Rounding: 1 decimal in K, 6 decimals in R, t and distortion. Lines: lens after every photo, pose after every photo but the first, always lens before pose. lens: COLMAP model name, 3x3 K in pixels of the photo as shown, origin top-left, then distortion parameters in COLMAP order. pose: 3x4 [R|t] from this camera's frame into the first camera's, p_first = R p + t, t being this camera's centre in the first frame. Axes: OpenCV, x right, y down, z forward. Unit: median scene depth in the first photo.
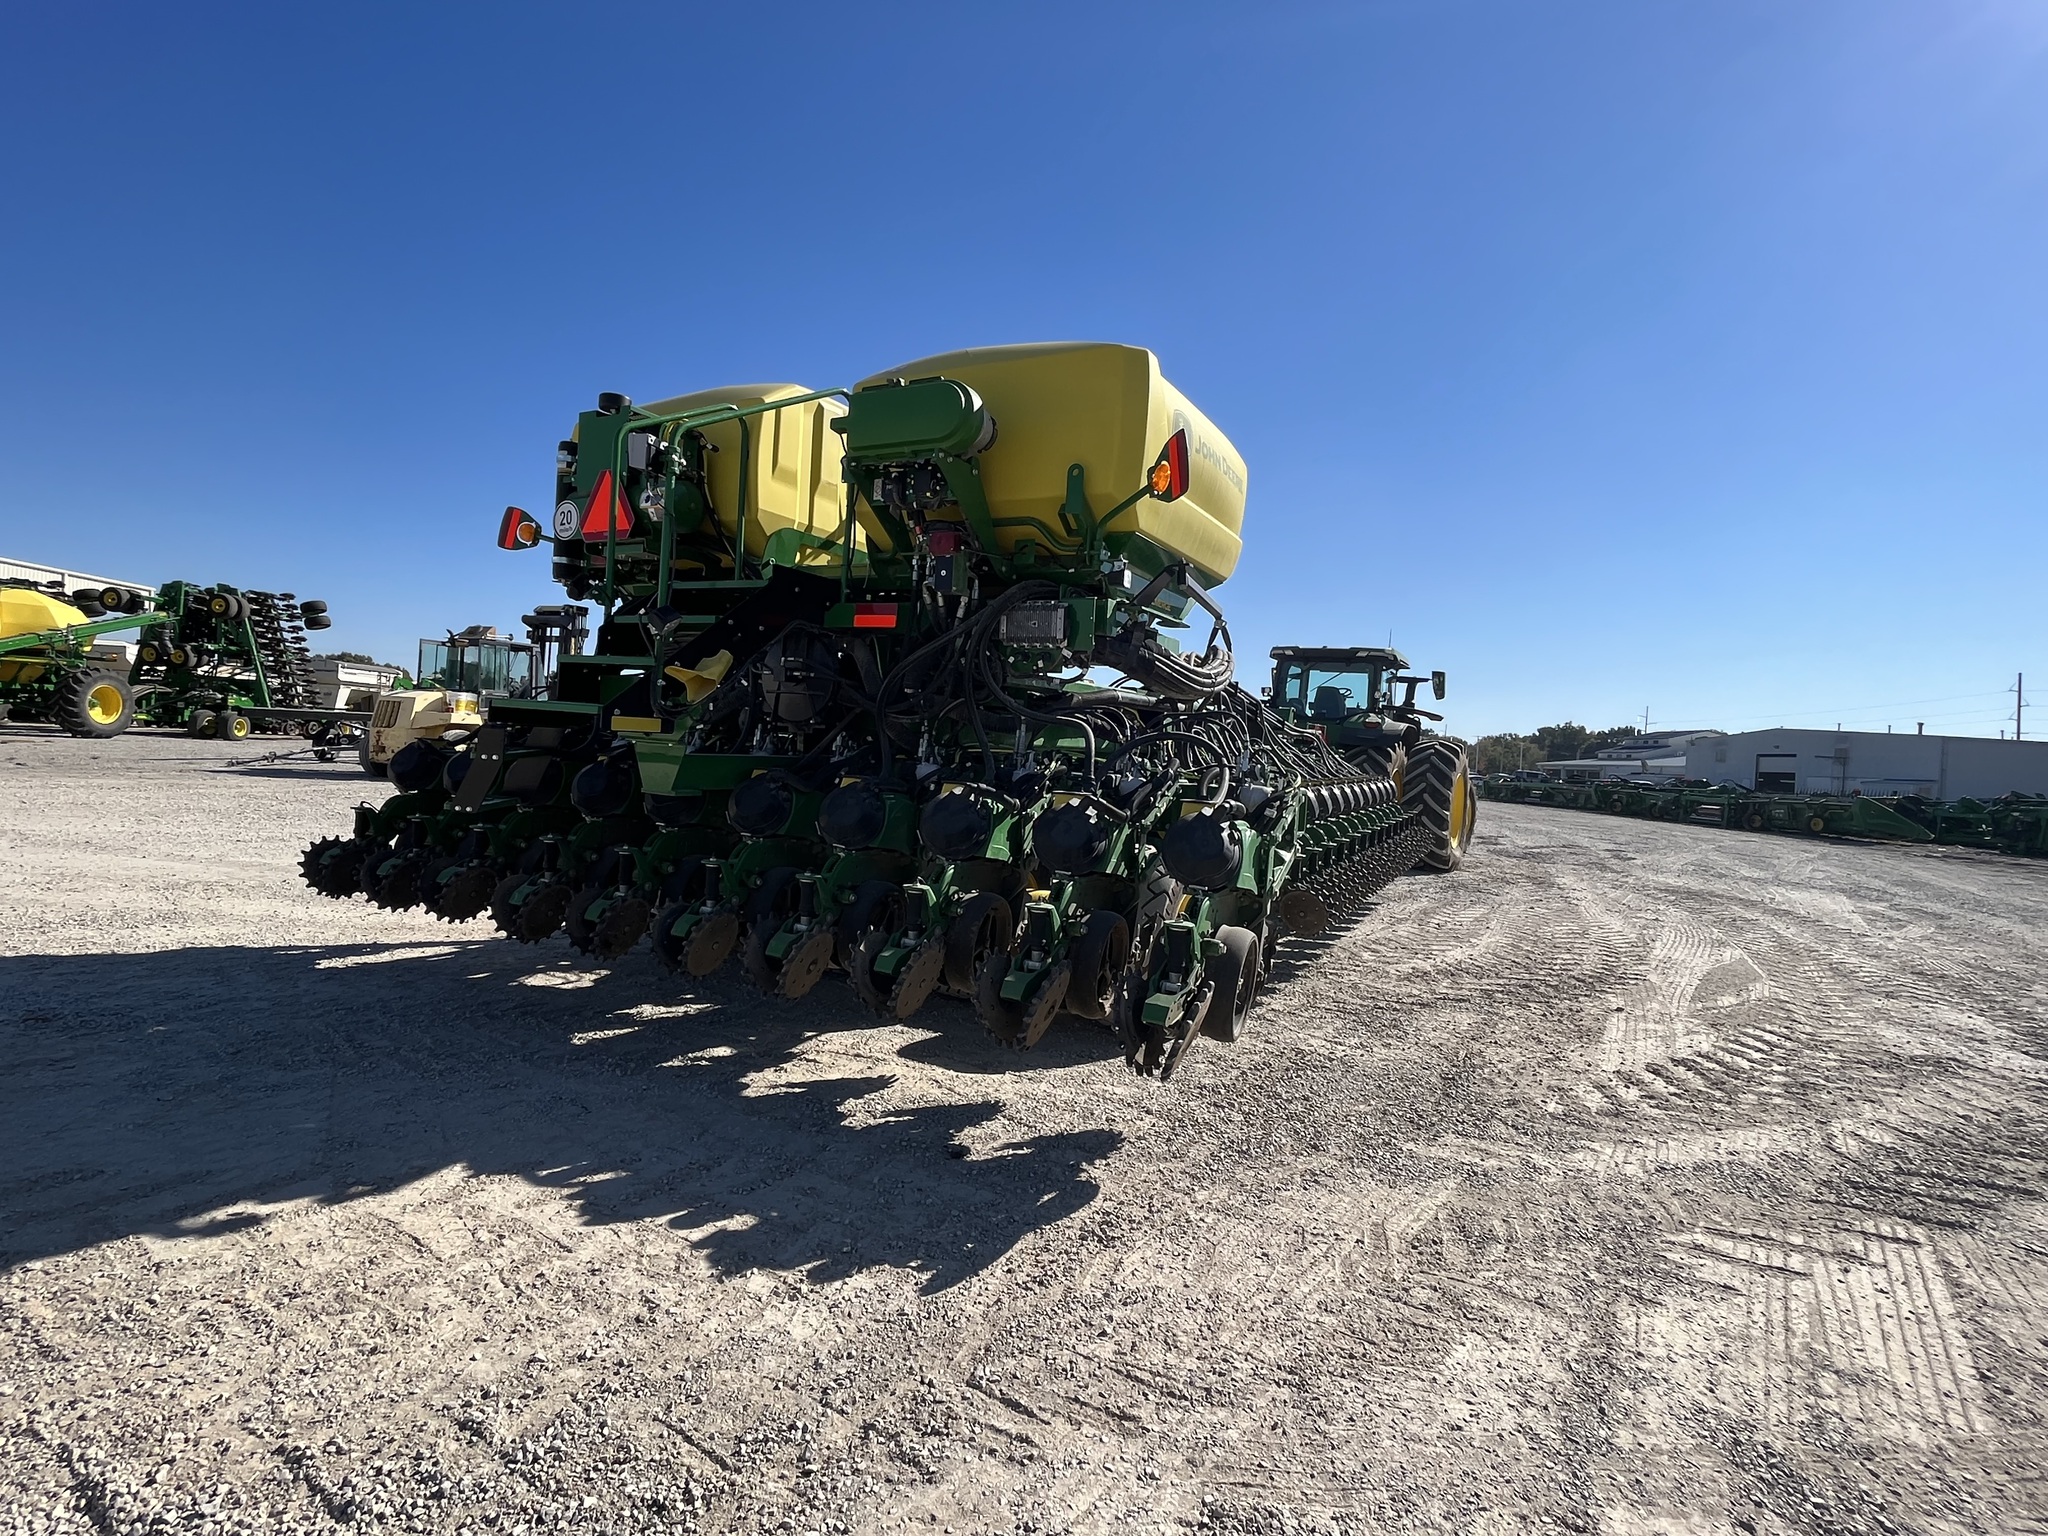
lens RADIAL K [[1001.6, 0, 1019.4], [0, 1001.6, 765.0], [0, 0, 1]] dist [-0.004427, 0.000487]
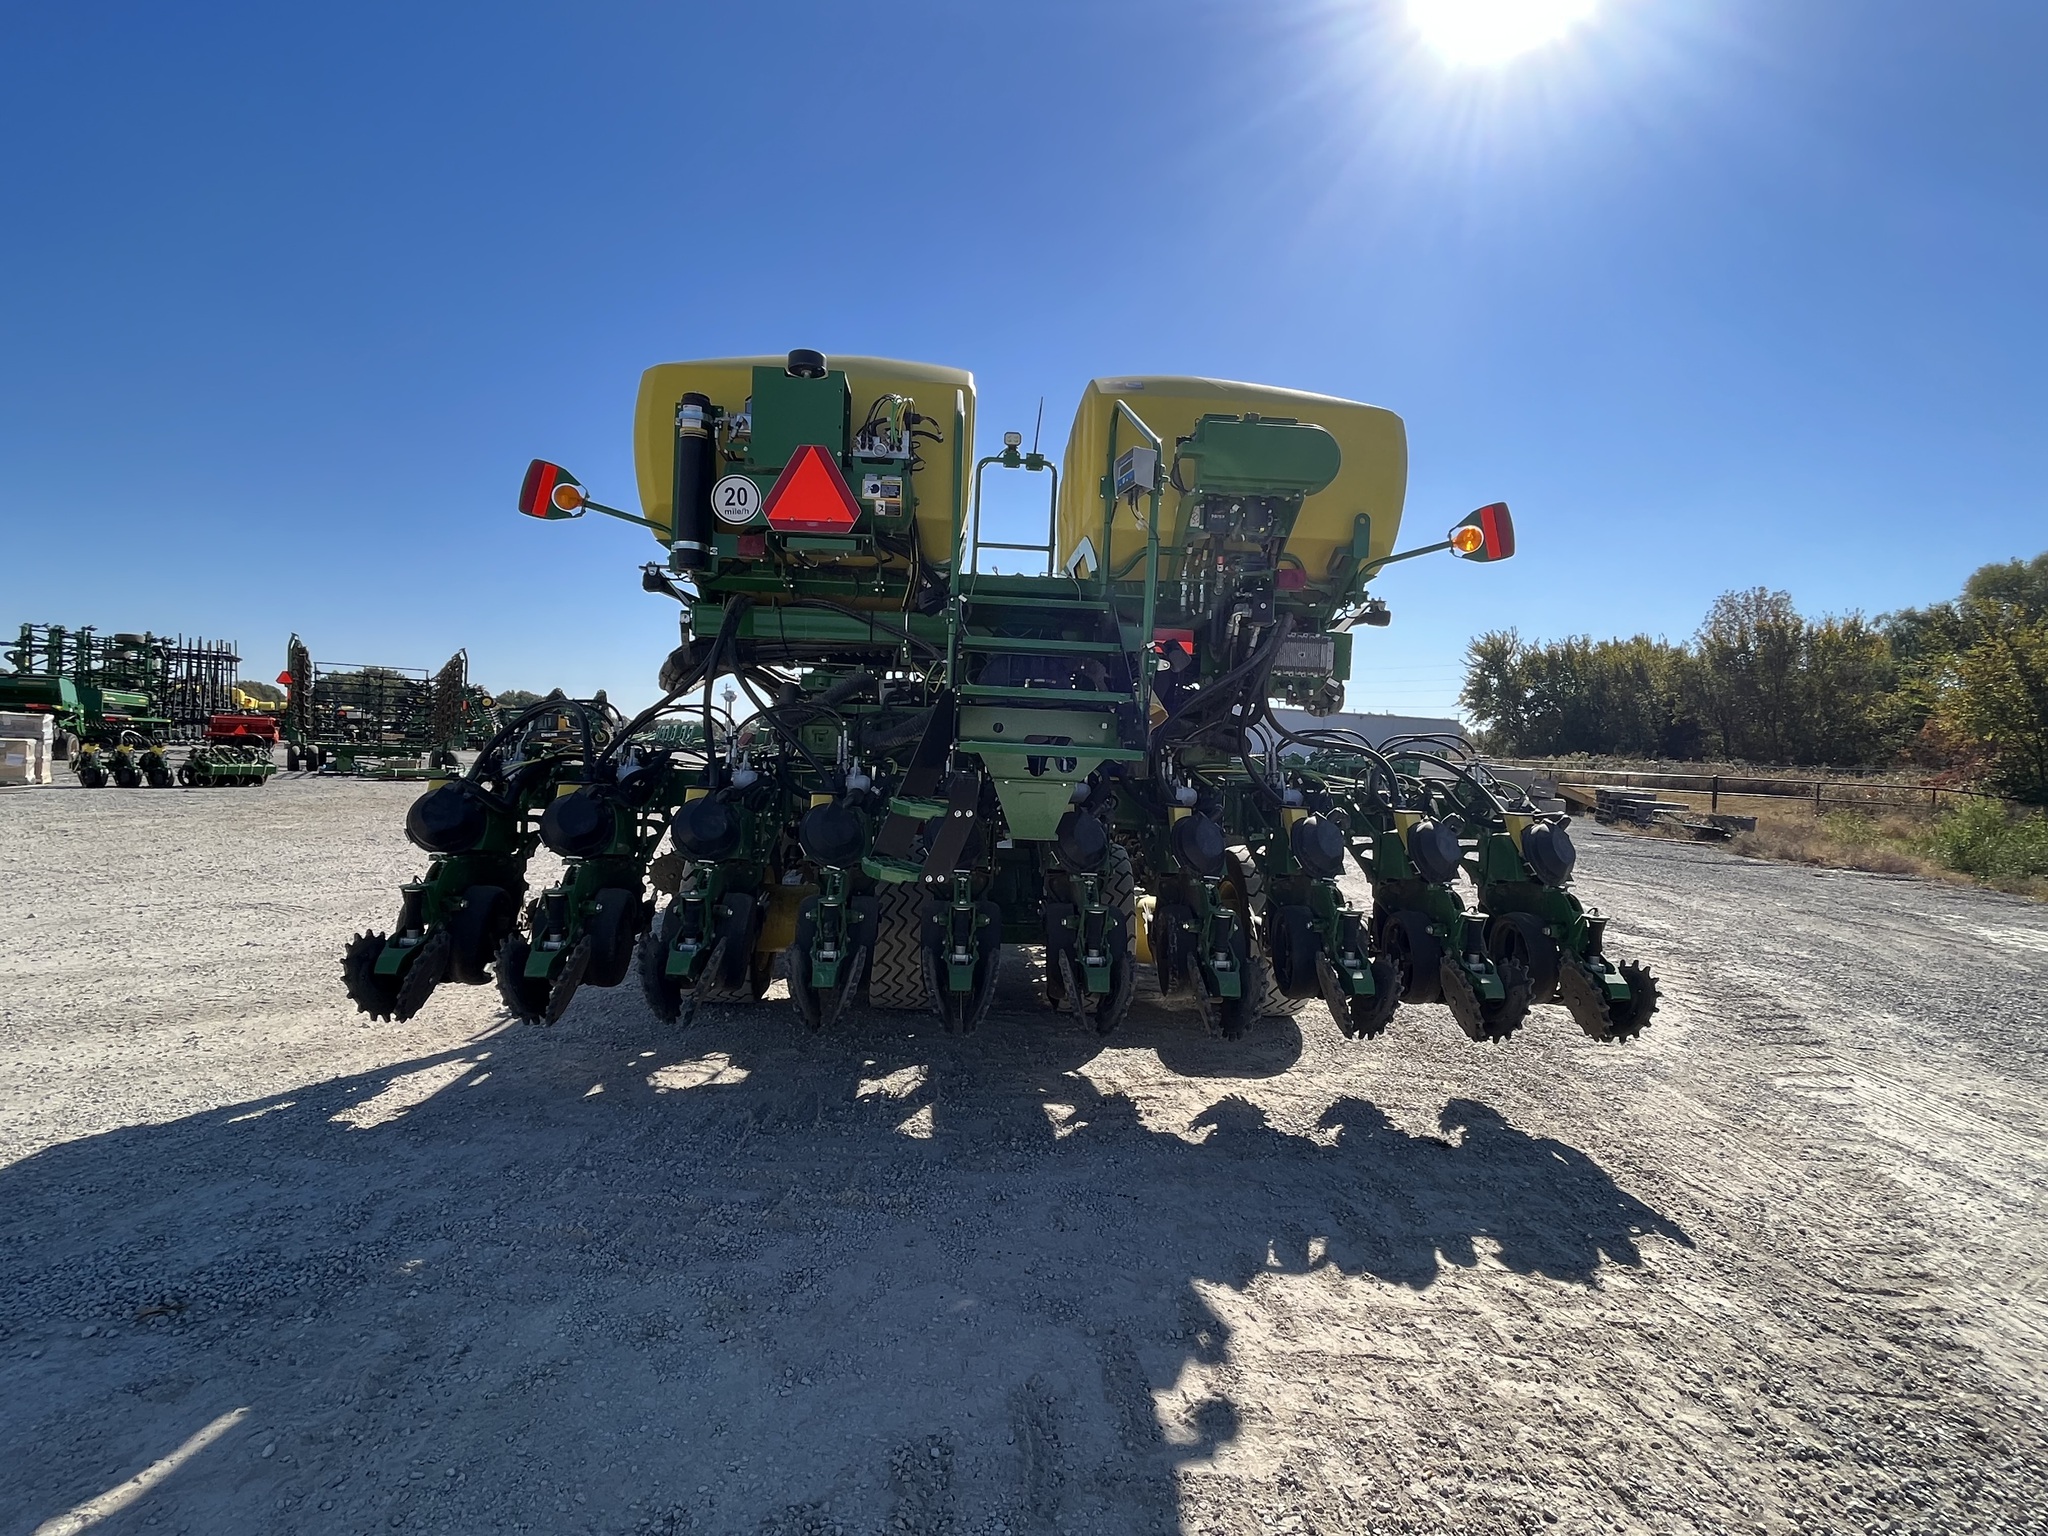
lens RADIAL K [[1001.6, 0, 1019.2], [0, 1001.6, 767.6], [0, 0, 1]] dist [-0.004427, 0.000487]
pose [[0.850220, -0.040579, 0.524862, -0.916467], [0.023386, 0.998952, 0.039349, -0.077470], [-0.525909, -0.021181, 0.850277, 0.270135]]
